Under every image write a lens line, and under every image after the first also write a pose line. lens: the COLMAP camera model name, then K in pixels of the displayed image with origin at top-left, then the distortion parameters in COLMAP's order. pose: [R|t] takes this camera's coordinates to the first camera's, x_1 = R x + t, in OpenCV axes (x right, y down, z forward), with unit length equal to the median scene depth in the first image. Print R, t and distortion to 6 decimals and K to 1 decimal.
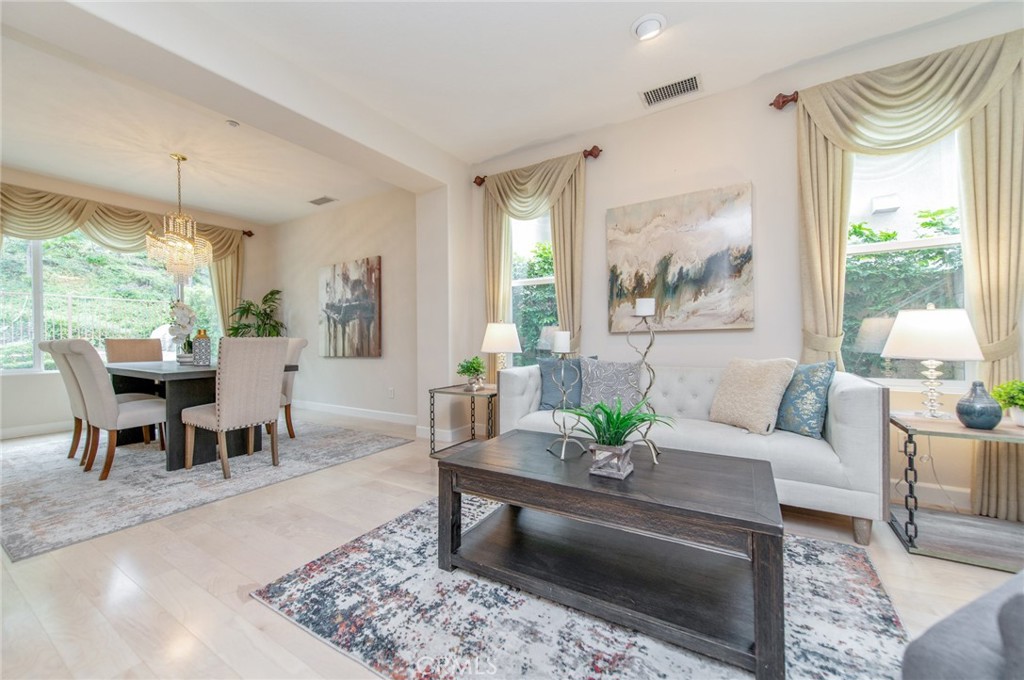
lens RADIAL K [[401.0, 0, 513.1], [0, 401.0, 340.6], [0, 0, 1]] dist [0.014974, -0.003591]
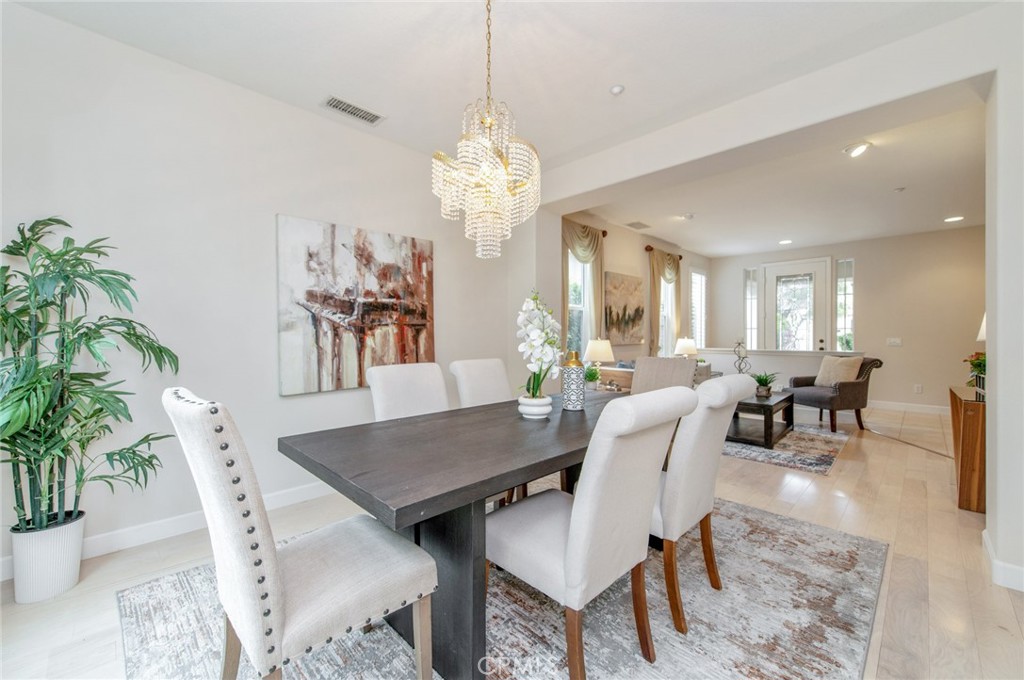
lens RADIAL K [[401.0, 0, 514.4], [0, 401.0, 338.7], [0, 0, 1]] dist [0.014974, -0.003591]
pose [[0.225719, 0.004994, 0.974180, -0.978013], [0.007910, 0.999945, -0.006959, -0.026724], [-0.974160, 0.009276, 0.225667, 0.668607]]
